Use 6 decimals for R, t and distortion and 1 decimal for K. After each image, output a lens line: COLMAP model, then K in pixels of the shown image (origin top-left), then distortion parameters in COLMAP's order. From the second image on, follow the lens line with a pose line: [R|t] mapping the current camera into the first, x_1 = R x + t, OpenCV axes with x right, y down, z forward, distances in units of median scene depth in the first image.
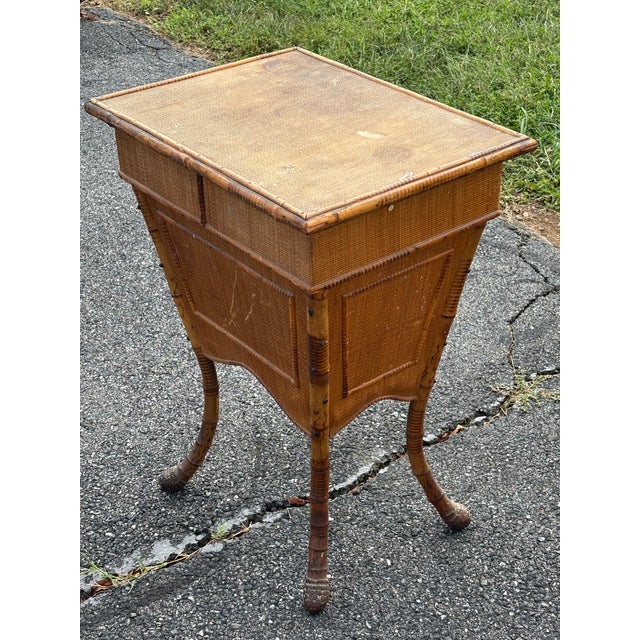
lens RADIAL K [[1161.0, 0, 314.6], [0, 1161.0, 321.9], [0, 0, 1]] dist [0.121050, 0.000000]
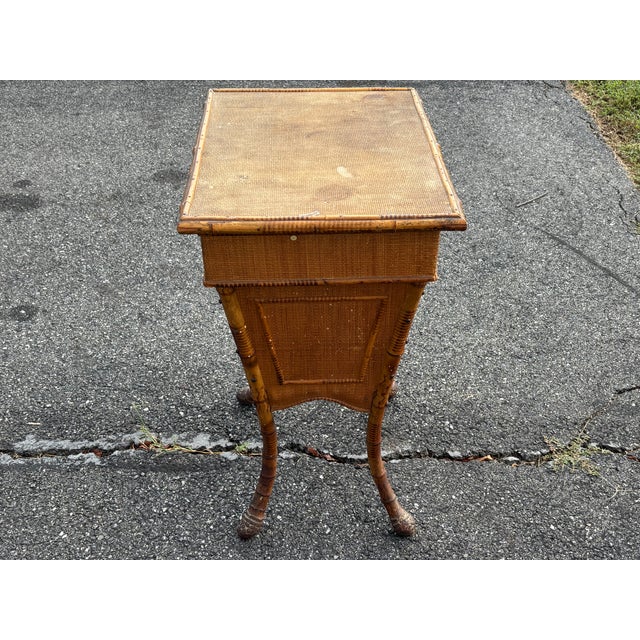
lens RADIAL K [[803.7, 0, 323.9], [0, 803.7, 323.6], [0, 0, 1]] dist [0.098808, 0.000000]
pose [[0.805985, 0.356274, -0.472713, 0.375914], [-0.321642, 0.934000, 0.155530, -0.117992], [0.496926, 0.026689, 0.867383, 0.281355]]
